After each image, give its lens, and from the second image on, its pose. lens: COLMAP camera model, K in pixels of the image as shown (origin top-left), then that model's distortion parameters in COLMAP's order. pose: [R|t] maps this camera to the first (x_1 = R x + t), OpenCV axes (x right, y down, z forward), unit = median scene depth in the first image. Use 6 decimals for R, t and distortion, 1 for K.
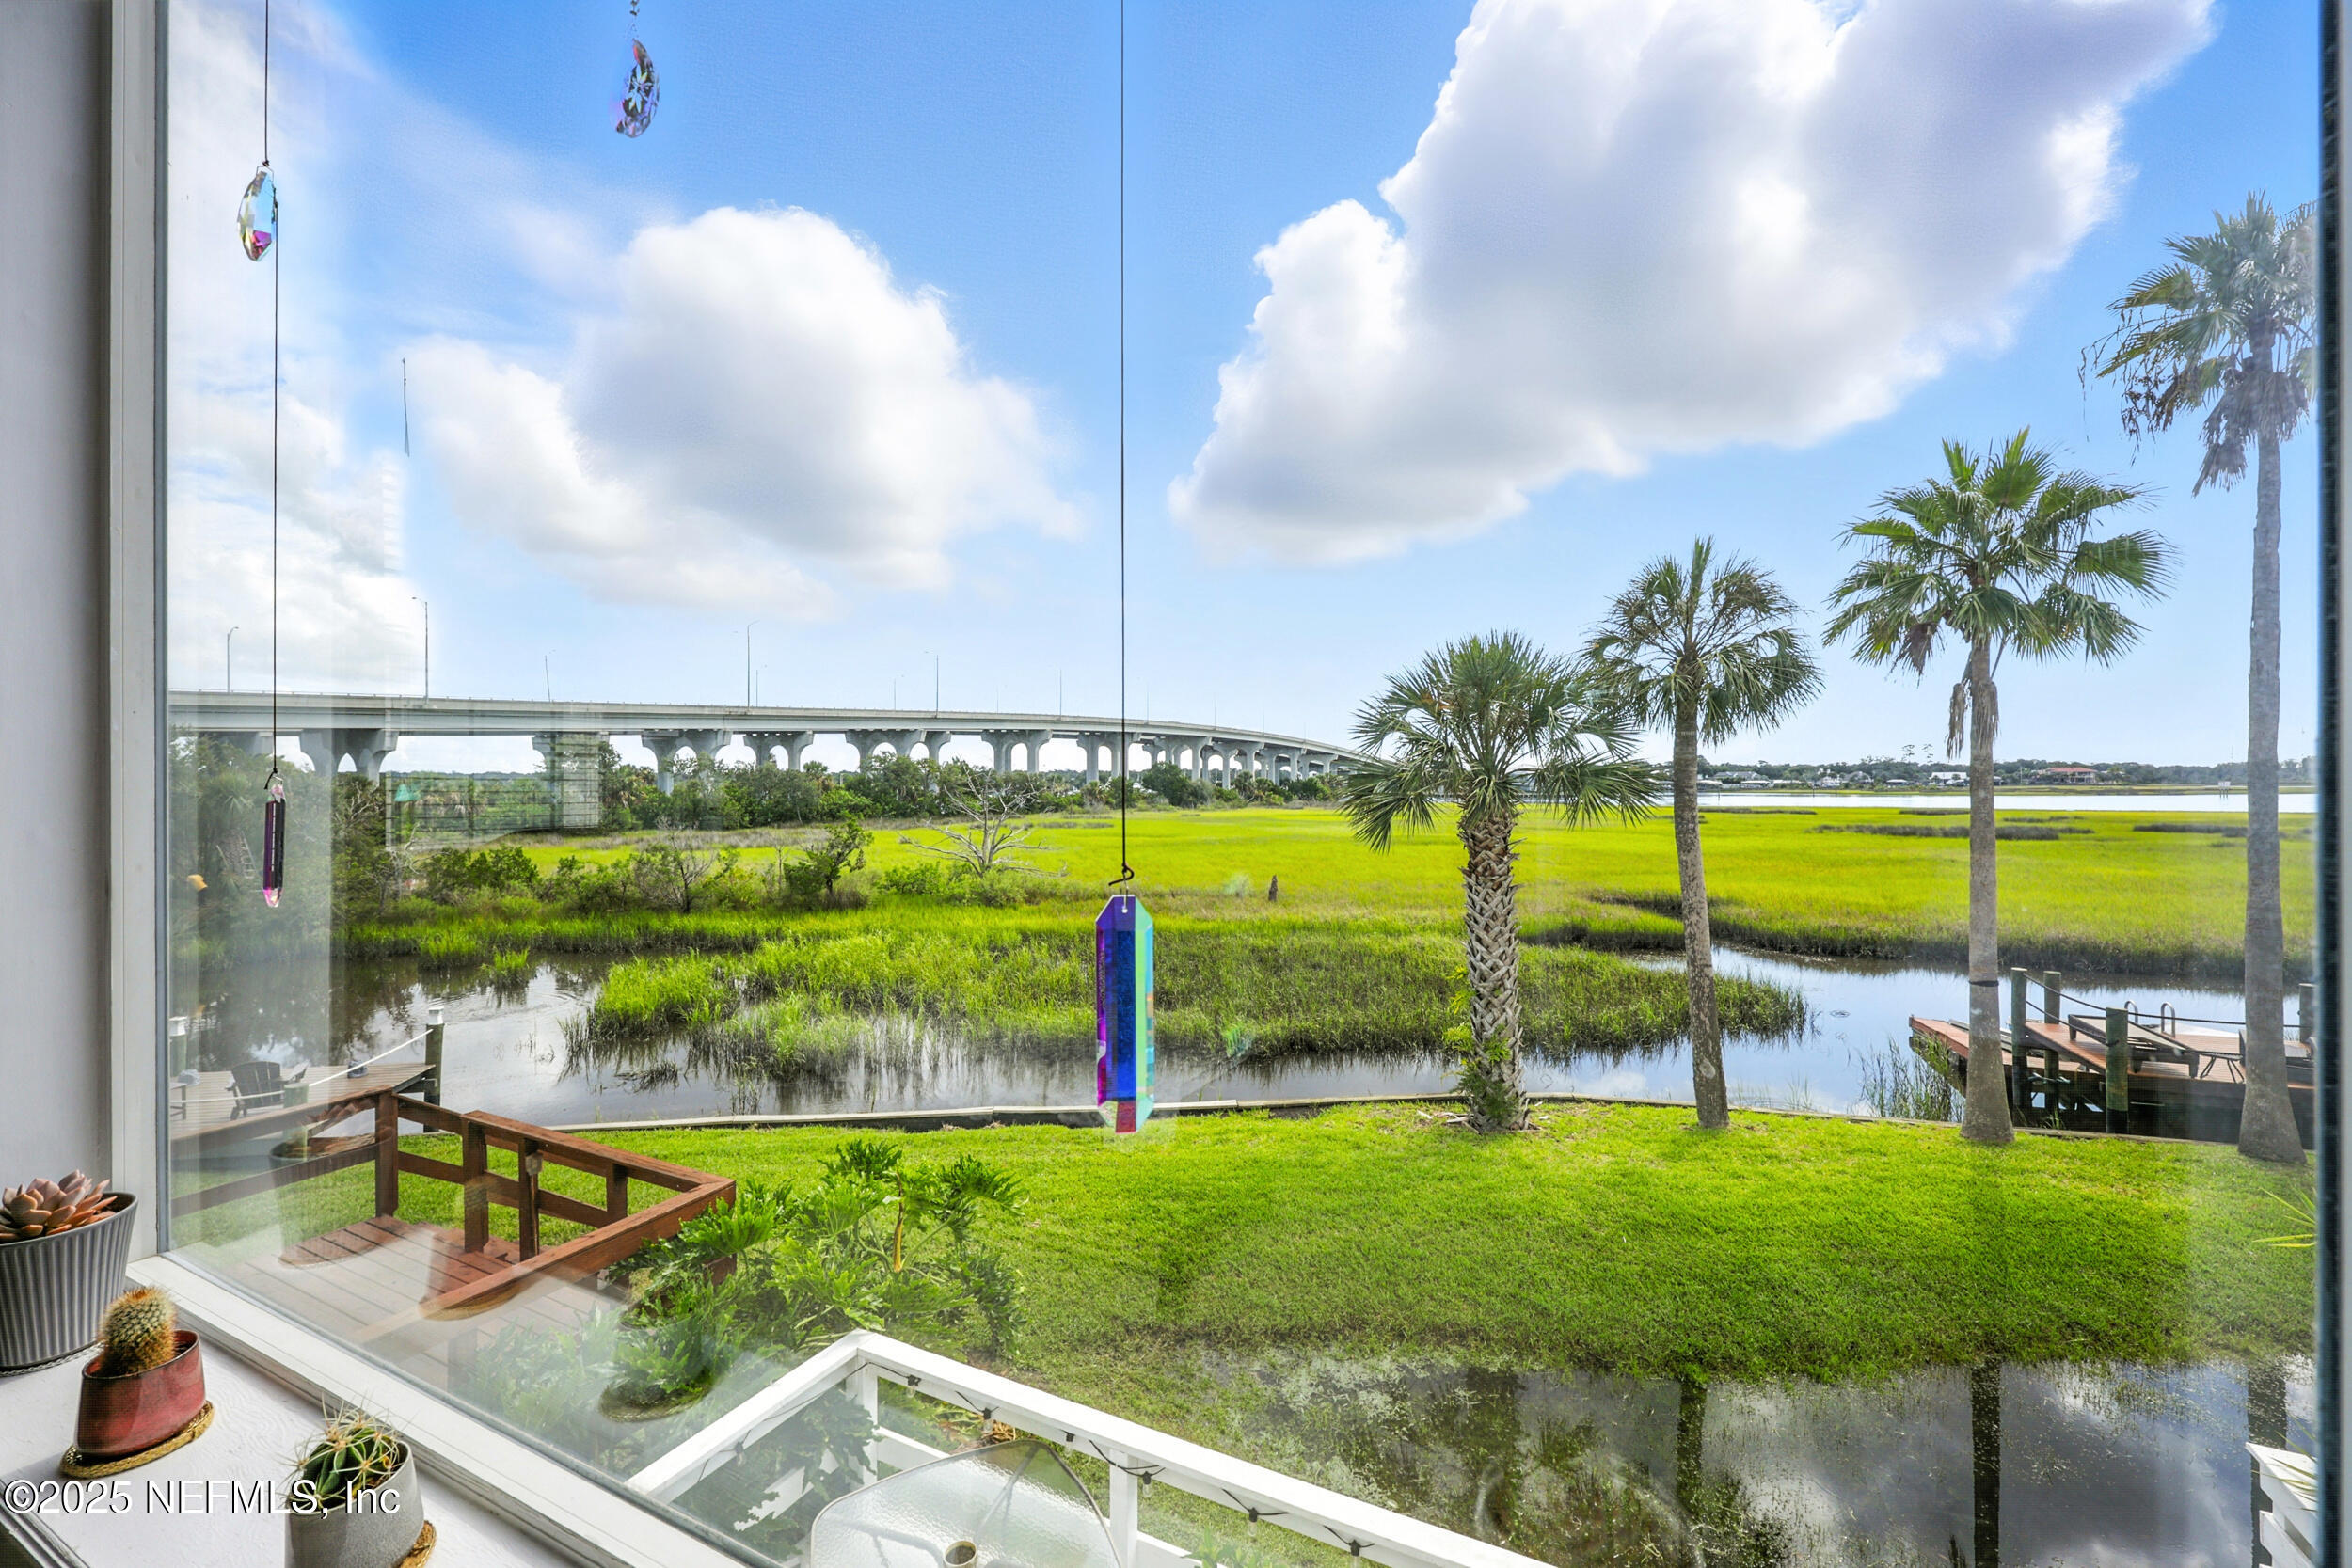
lens RADIAL K [[950.5, 0, 1166.2], [0, 950.5, 787.4], [0, 0, 1]] dist [-0.000457, 0.000210]
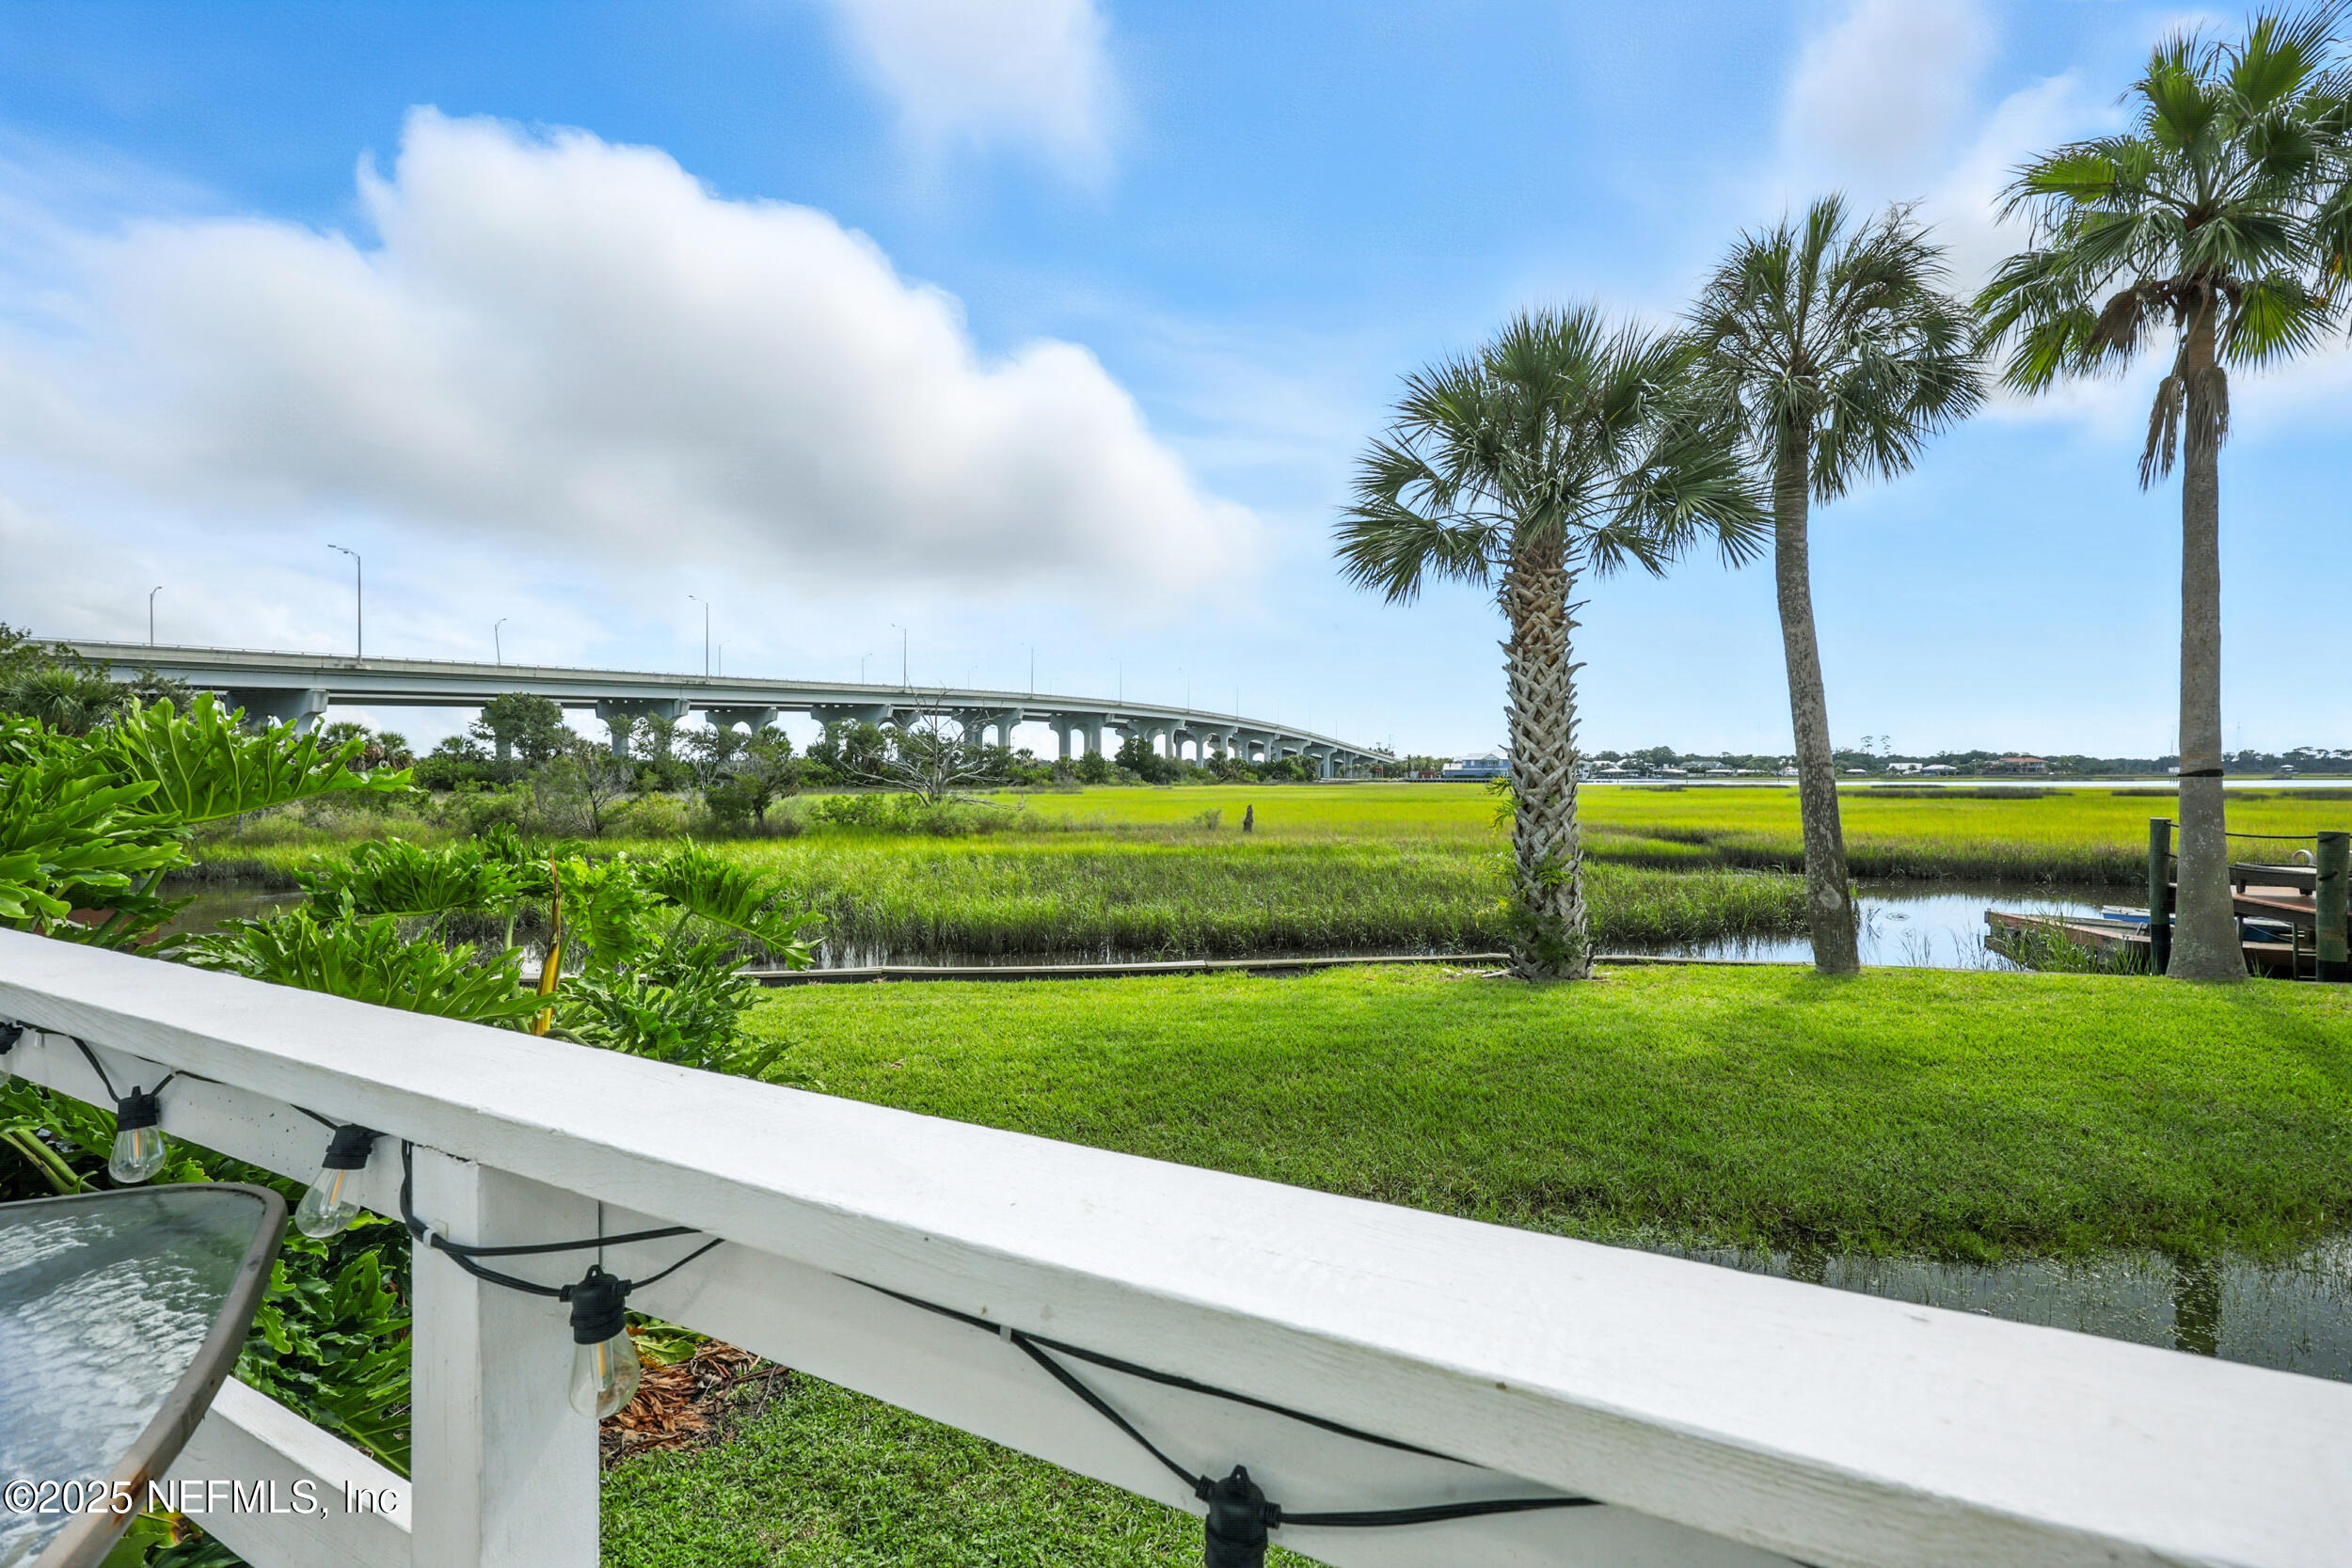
lens RADIAL K [[945.3, 0, 1165.1], [0, 945.3, 787.0], [0, 0, 1]] dist [-0.001115, 0.000030]
pose [[0.999641, 0.003528, 0.026545, 0.010117], [-0.003759, 0.999955, 0.008663, 0.087876], [-0.026514, -0.008760, 0.999610, 0.115258]]
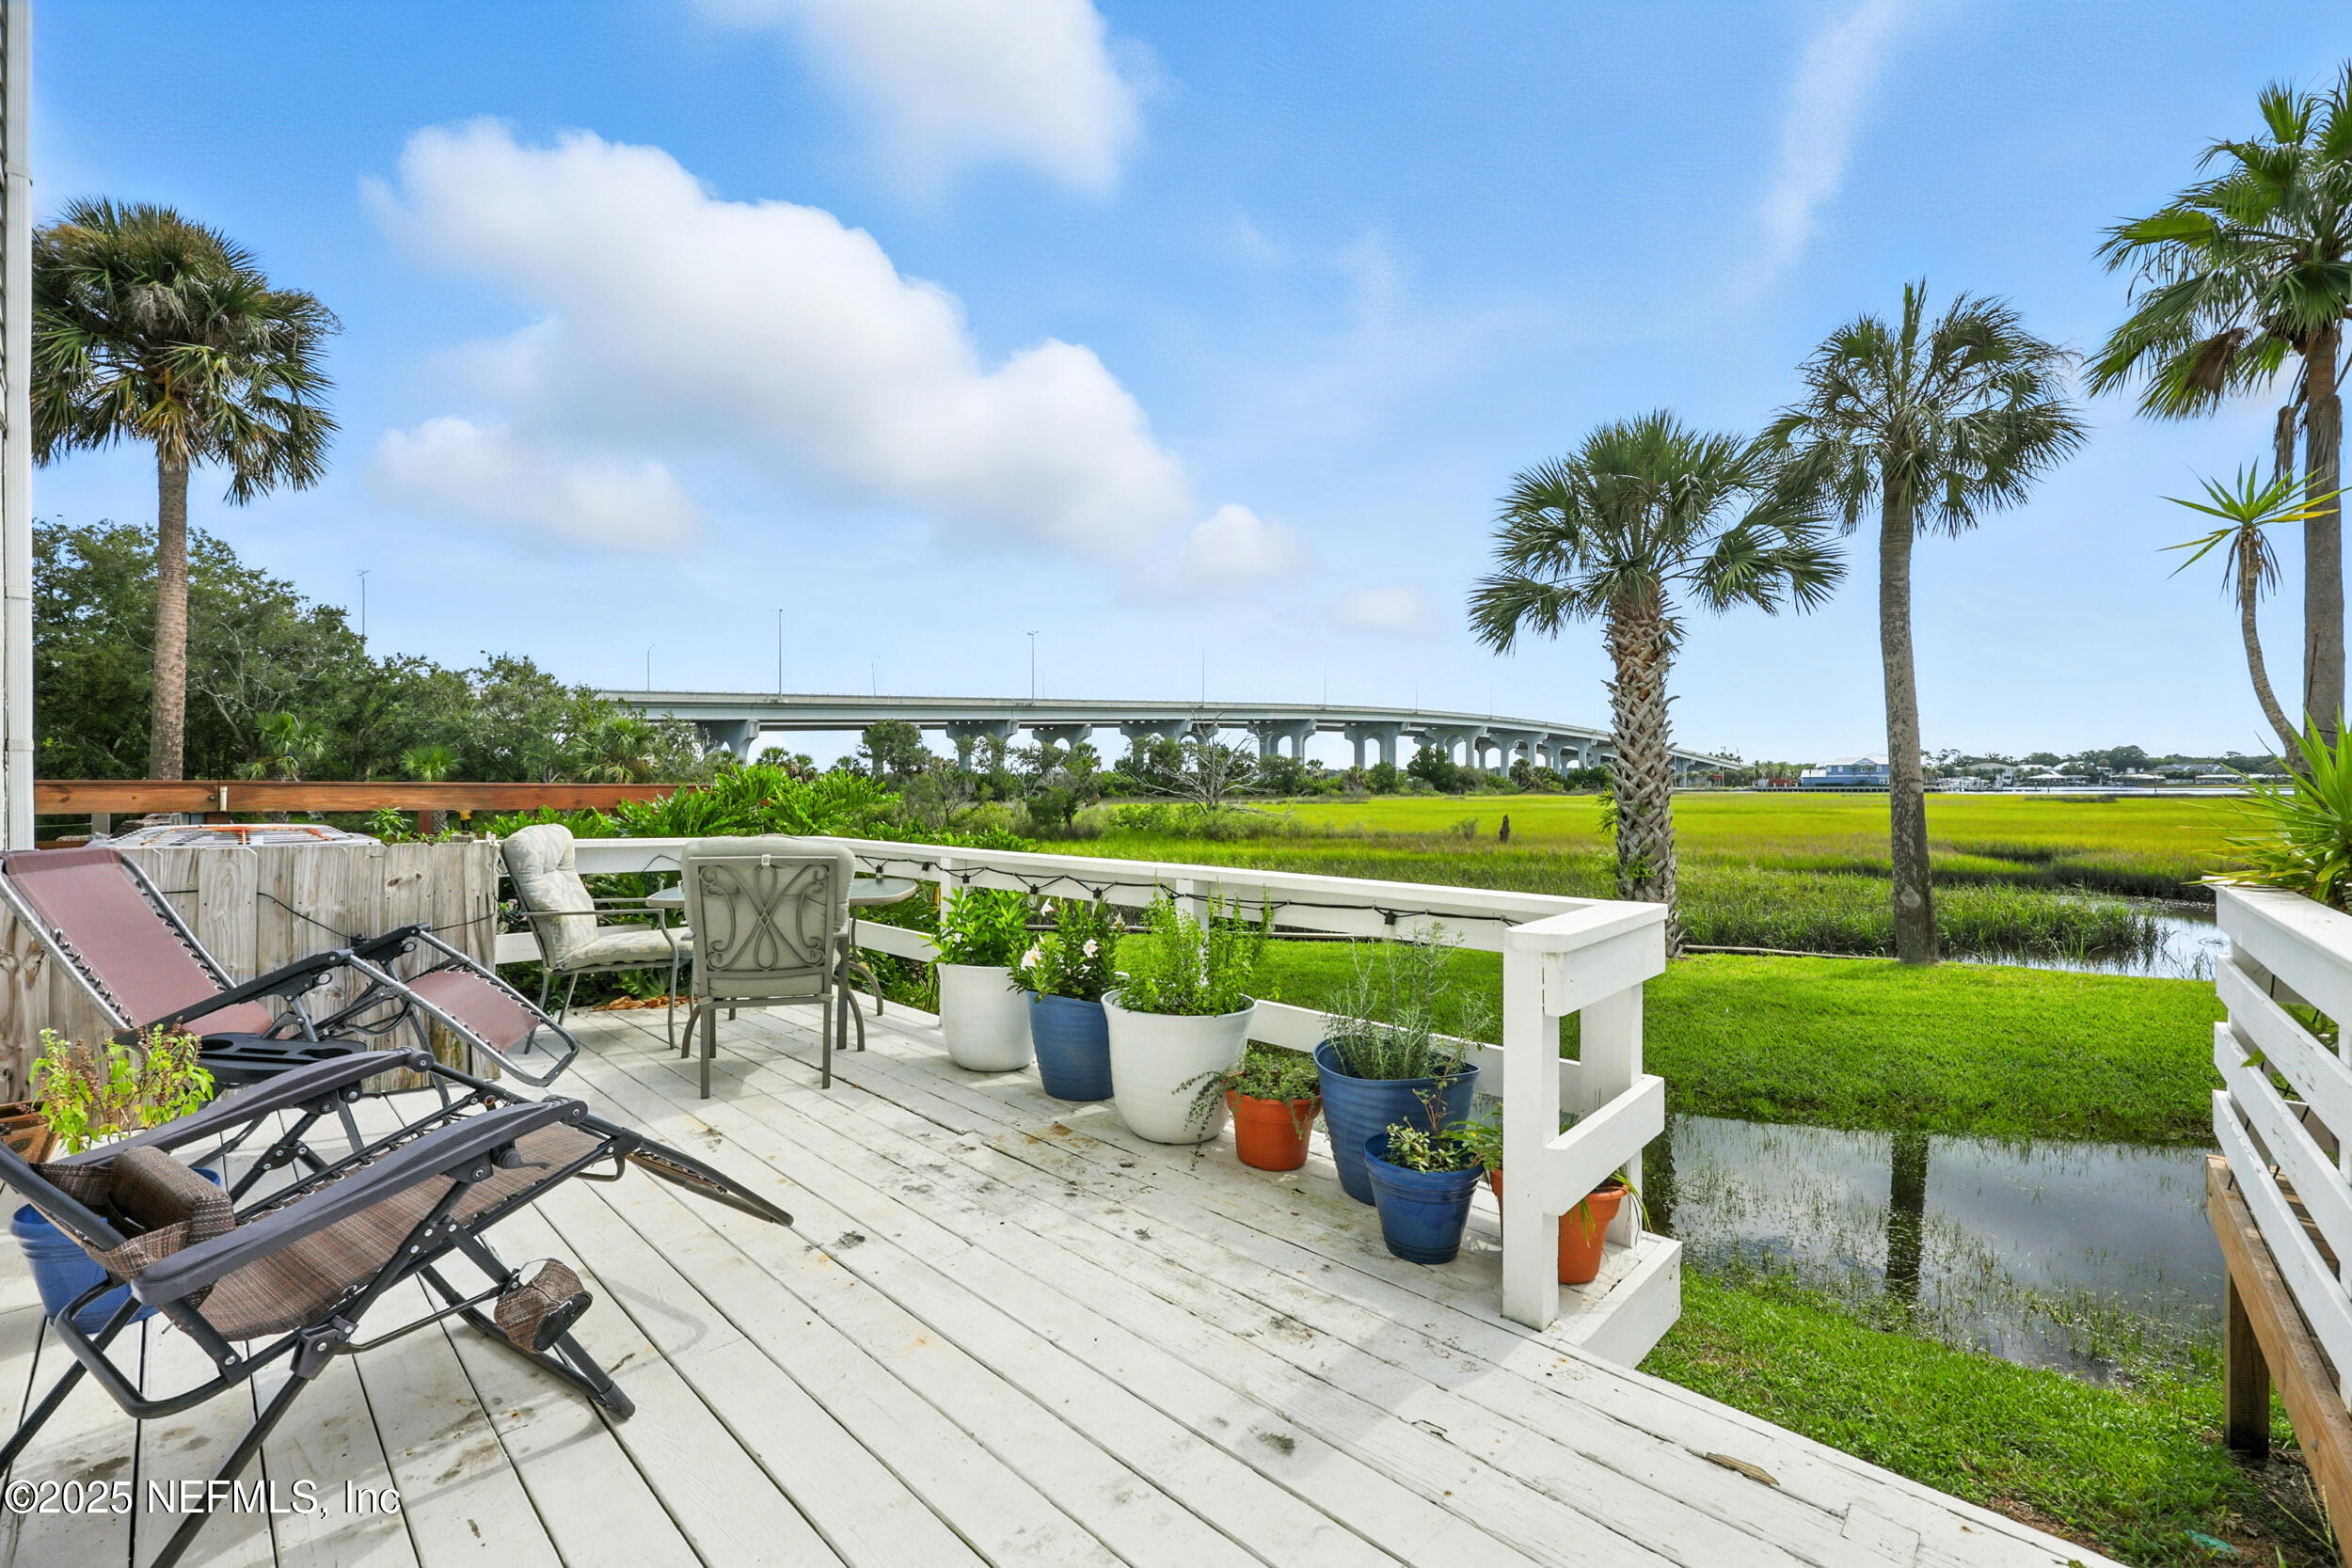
lens RADIAL K [[945.3, 0, 1165.1], [0, 945.3, 787.0], [0, 0, 1]] dist [-0.001115, 0.000030]
pose [[0.958944, 0.000625, -0.283595, 0.072365], [-0.000918, 0.999999, -0.000900, 0.085426], [0.283595, 0.001124, 0.958944, -0.000903]]
